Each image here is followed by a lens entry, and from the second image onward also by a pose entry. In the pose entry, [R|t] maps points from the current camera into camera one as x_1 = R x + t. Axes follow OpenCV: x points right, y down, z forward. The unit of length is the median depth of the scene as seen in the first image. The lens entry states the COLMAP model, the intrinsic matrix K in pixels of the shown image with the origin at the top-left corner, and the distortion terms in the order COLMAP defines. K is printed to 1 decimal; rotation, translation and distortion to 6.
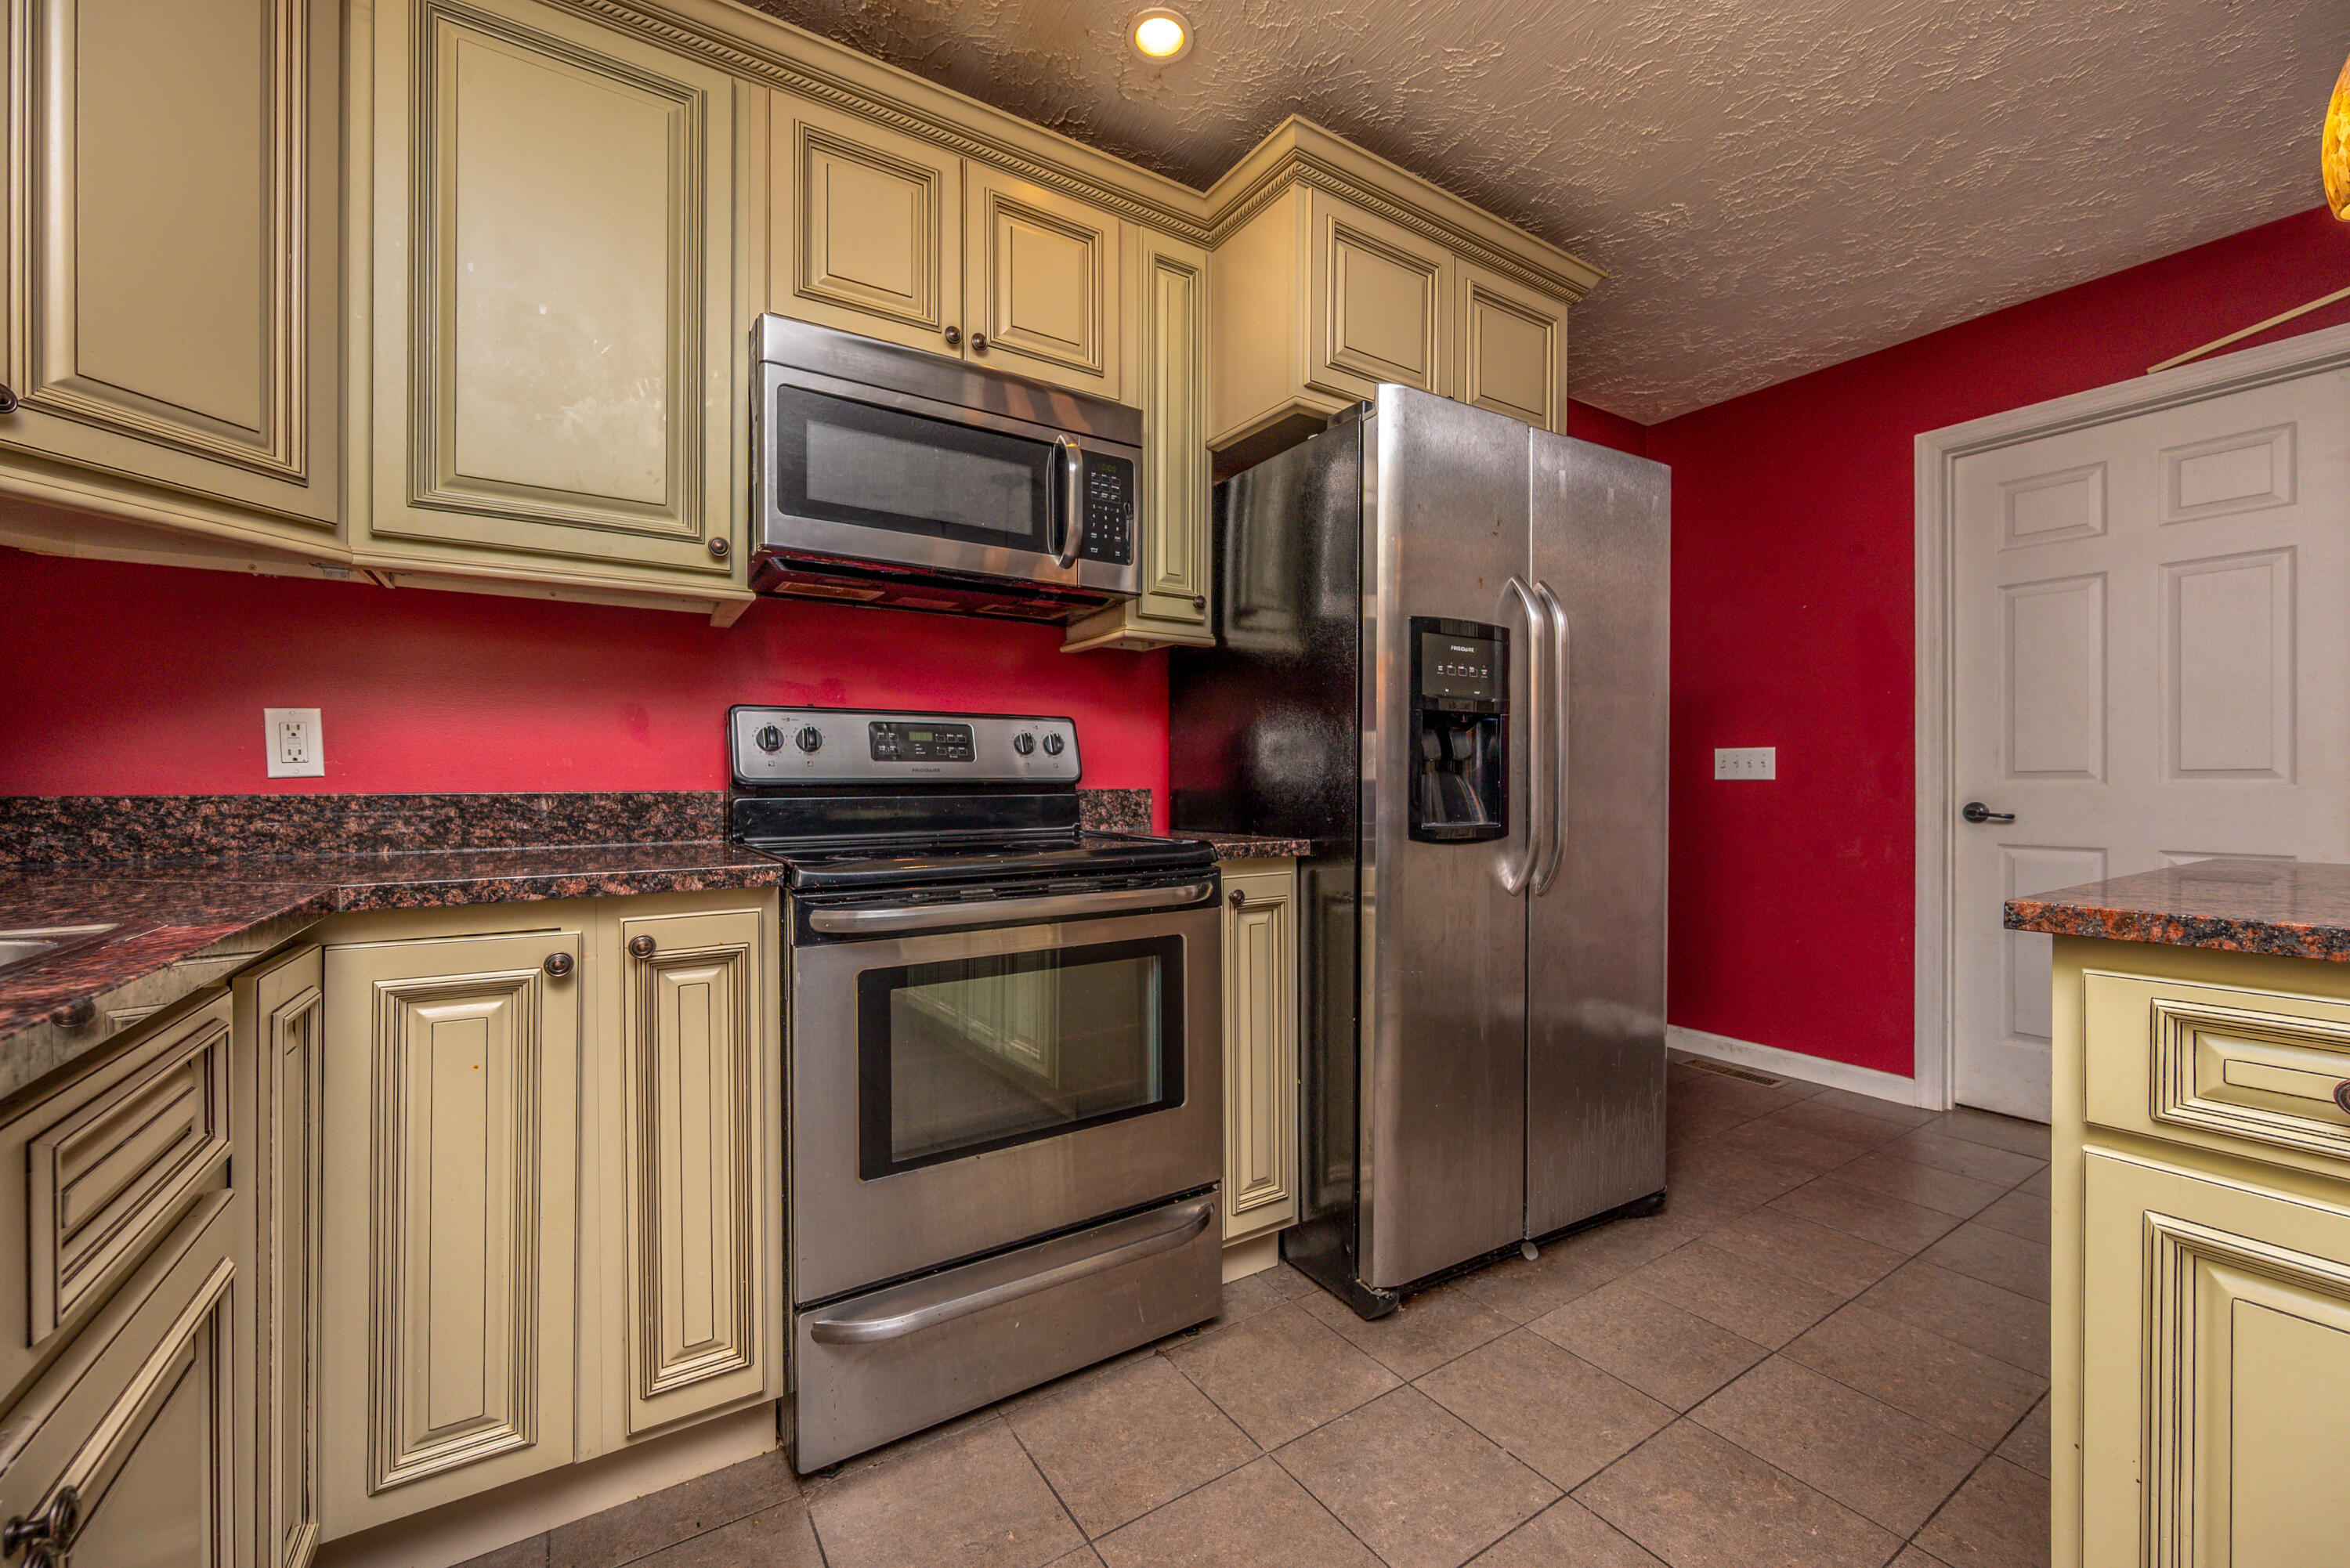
lens RADIAL K [[938.3, 0, 1175.0], [0, 938.3, 784.0], [0, 0, 1]] dist [-0.002968, -0.000290]
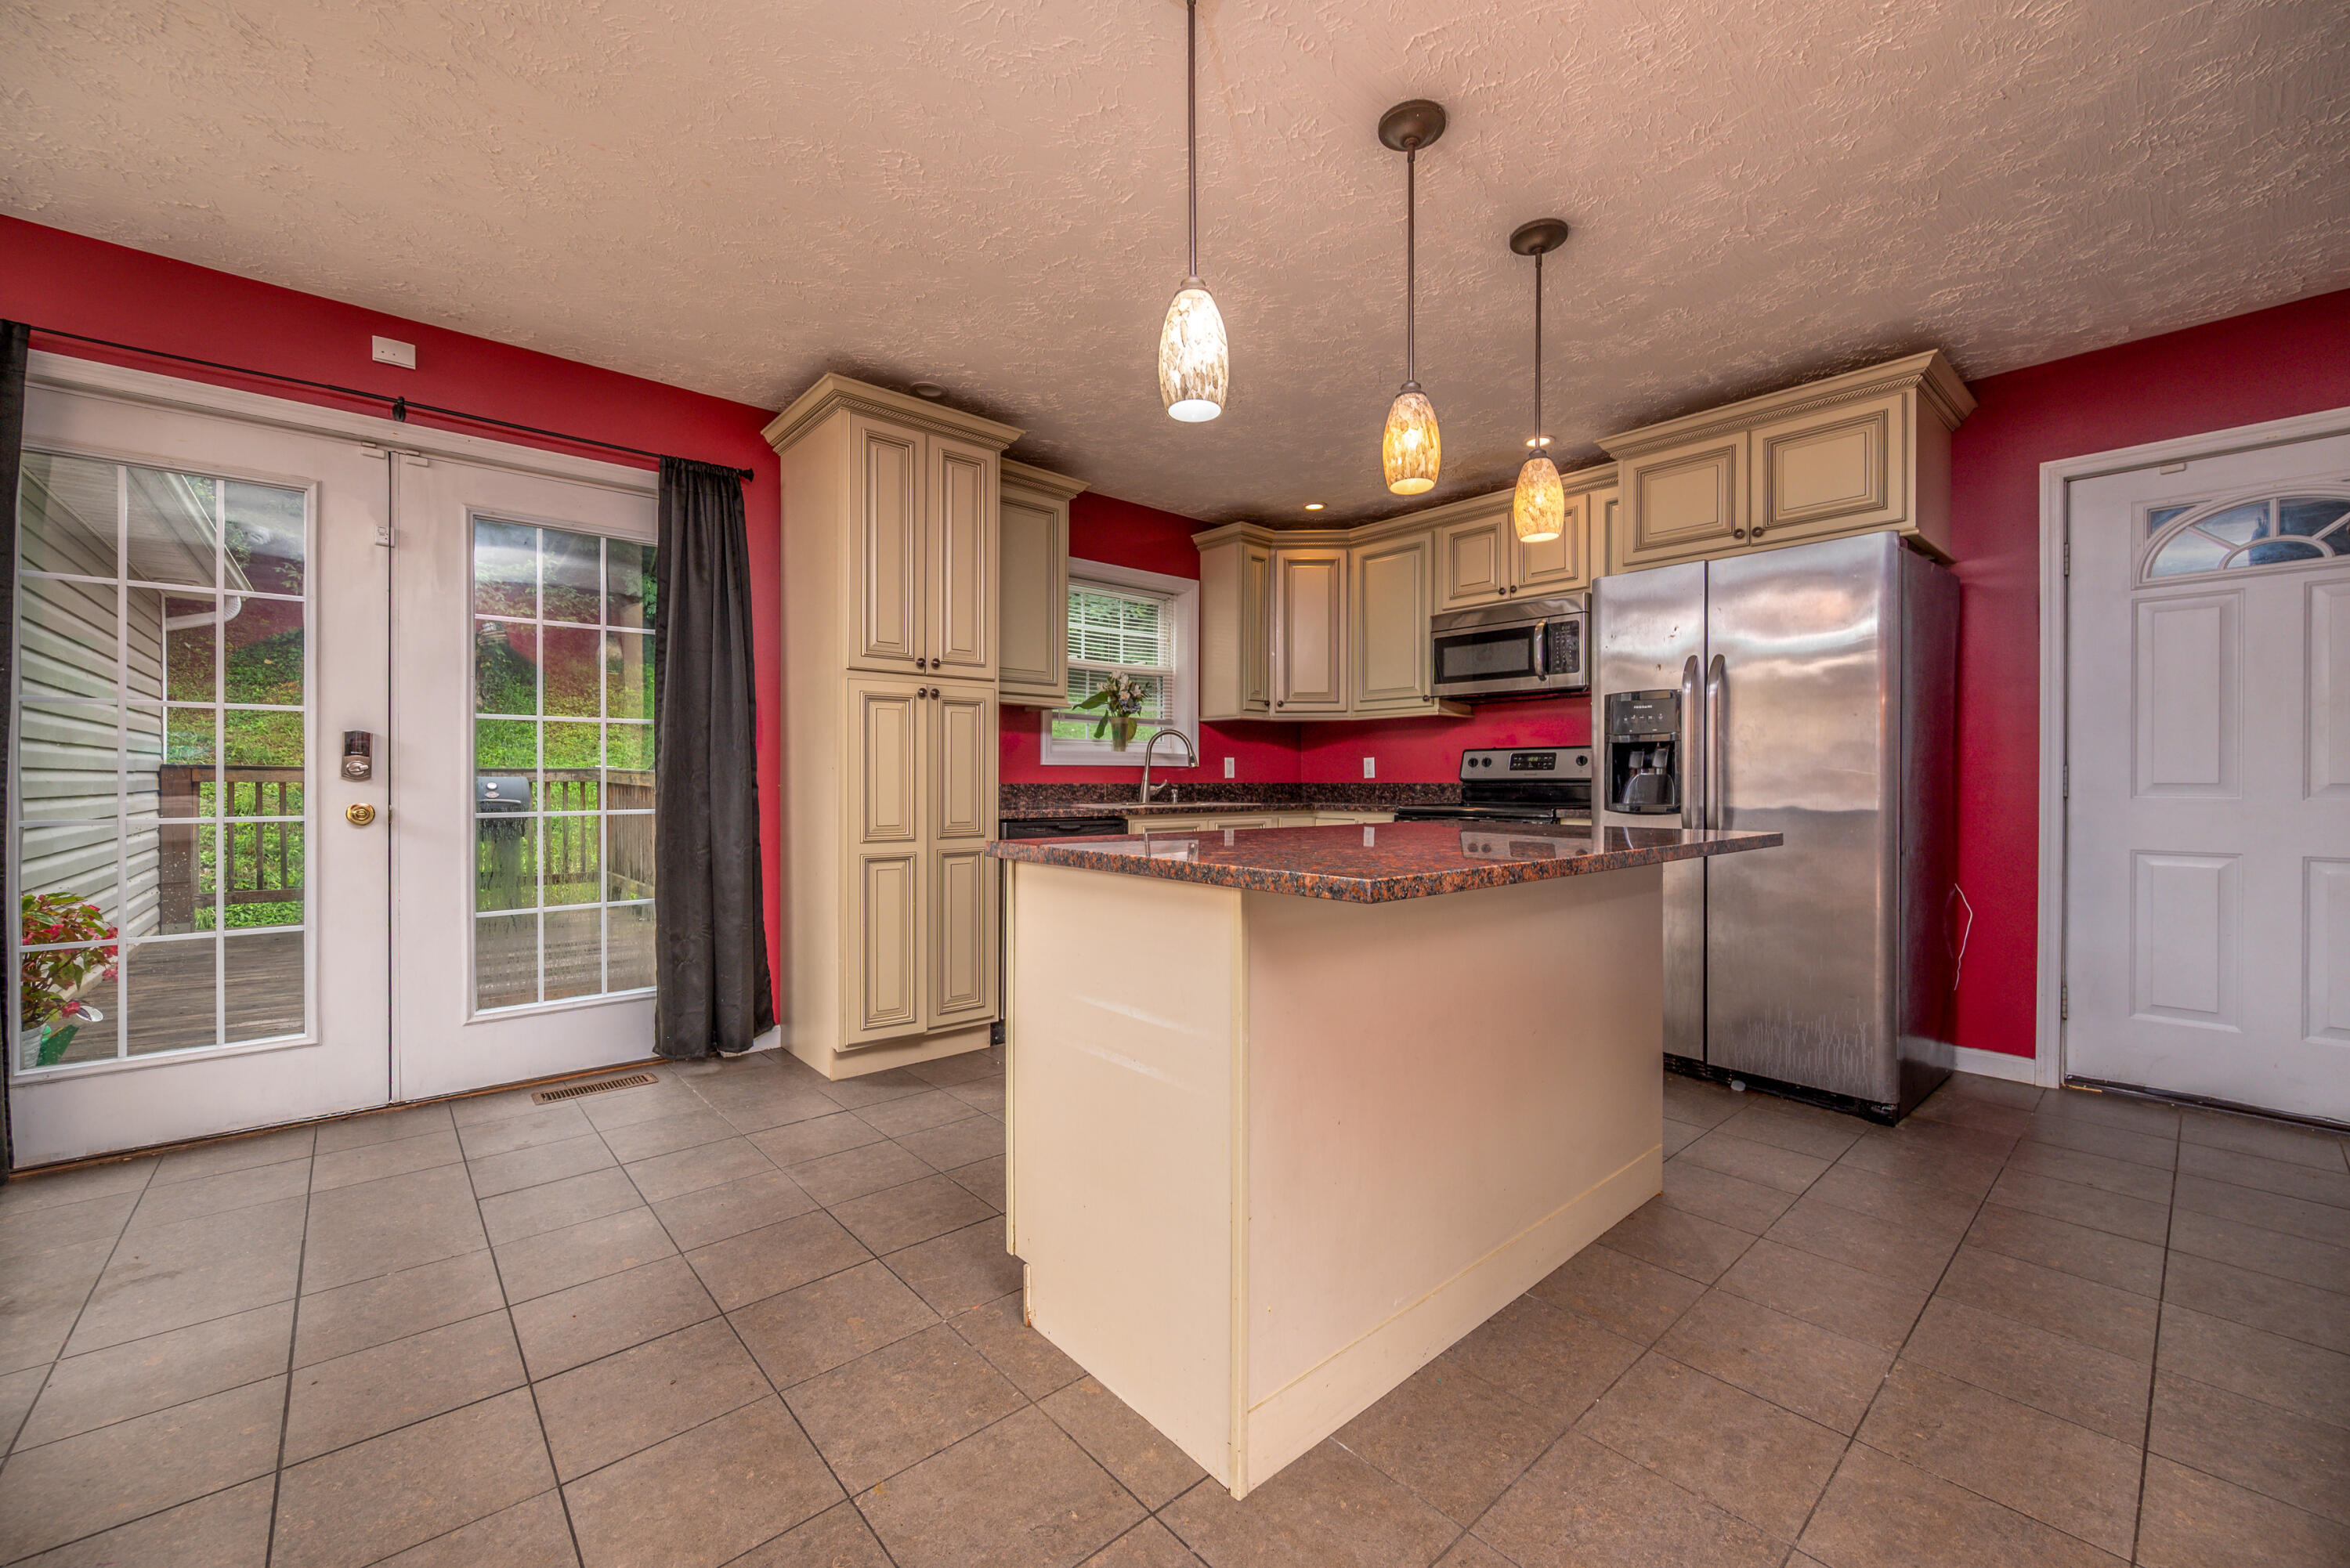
lens RADIAL K [[927.8, 0, 1178.9], [0, 927.8, 787.3], [0, 0, 1]] dist [-0.000904, -0.000282]
pose [[0.145020, 0.009648, -0.989382, 1.960960], [-0.007693, 0.999933, 0.008623, 0.003989], [0.989399, 0.006361, 0.145084, -0.145443]]
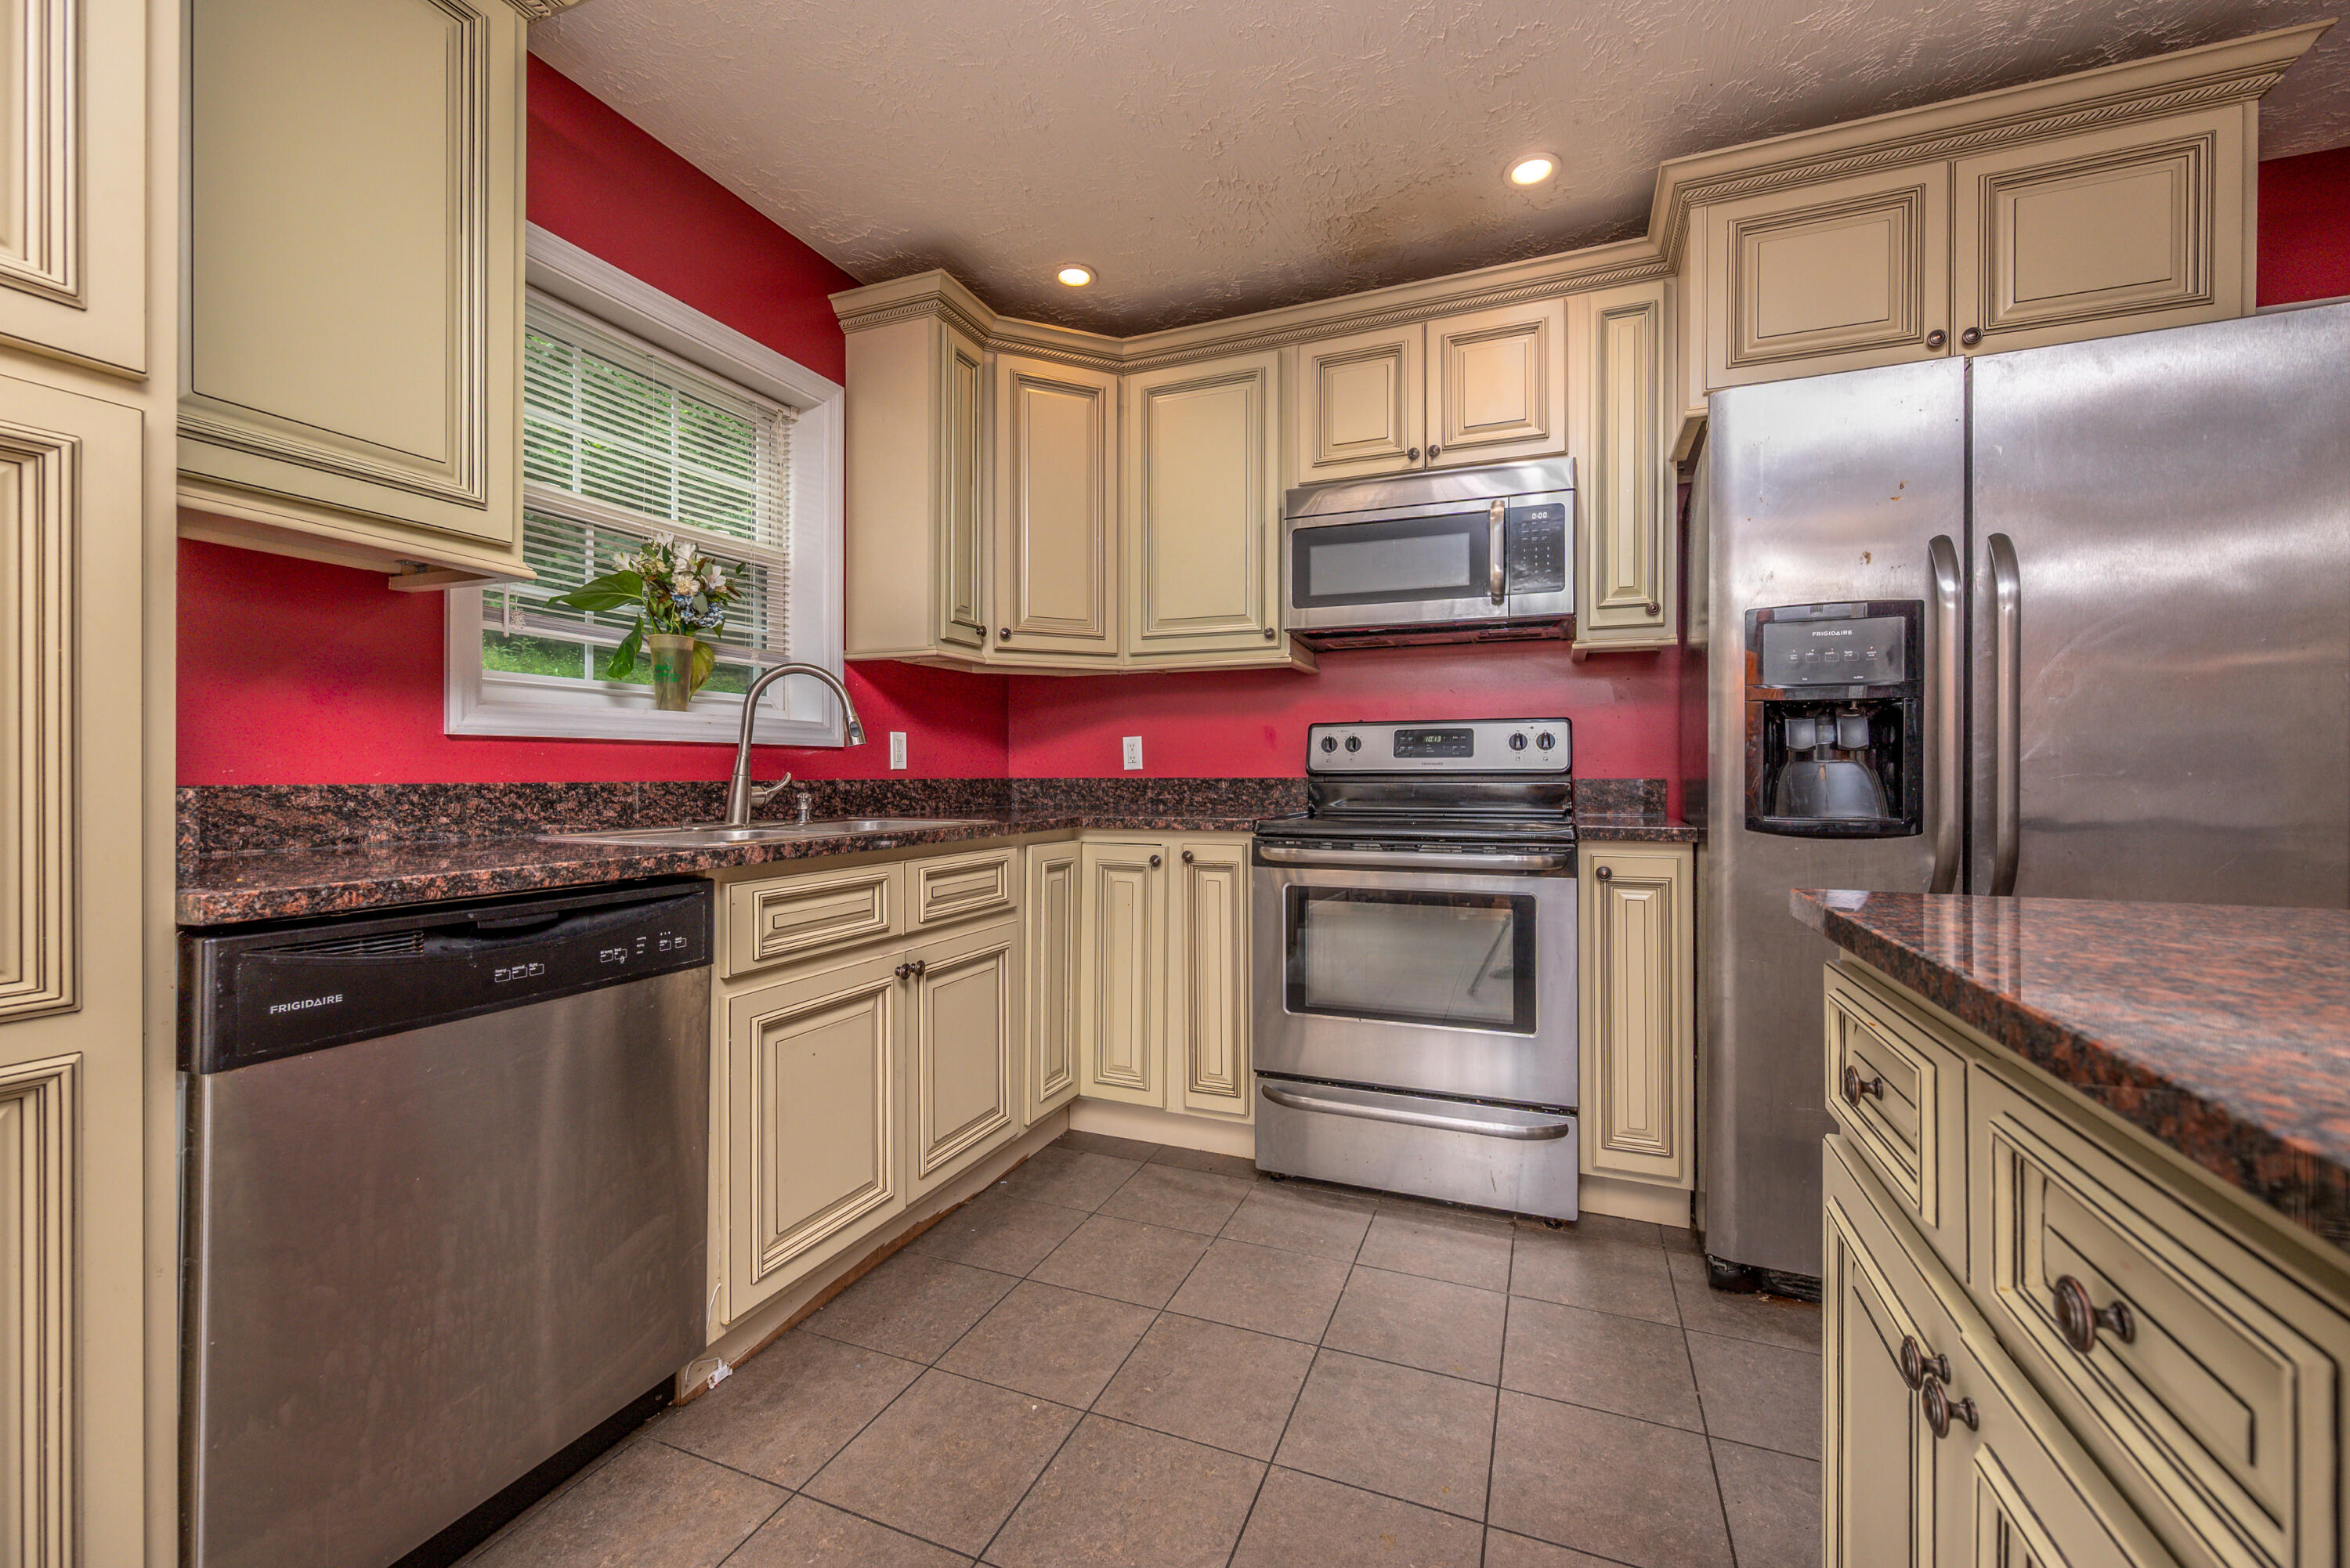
lens RADIAL K [[933.8, 0, 1190.8], [0, 933.8, 774.9], [0, 0, 1]] dist [-0.001919, -0.000501]
pose [[0.574354, 0.003702, -0.818598, 0.716639], [-0.005556, 0.999984, 0.000625, 0.003782], [0.818588, 0.004189, 0.574366, -0.075364]]
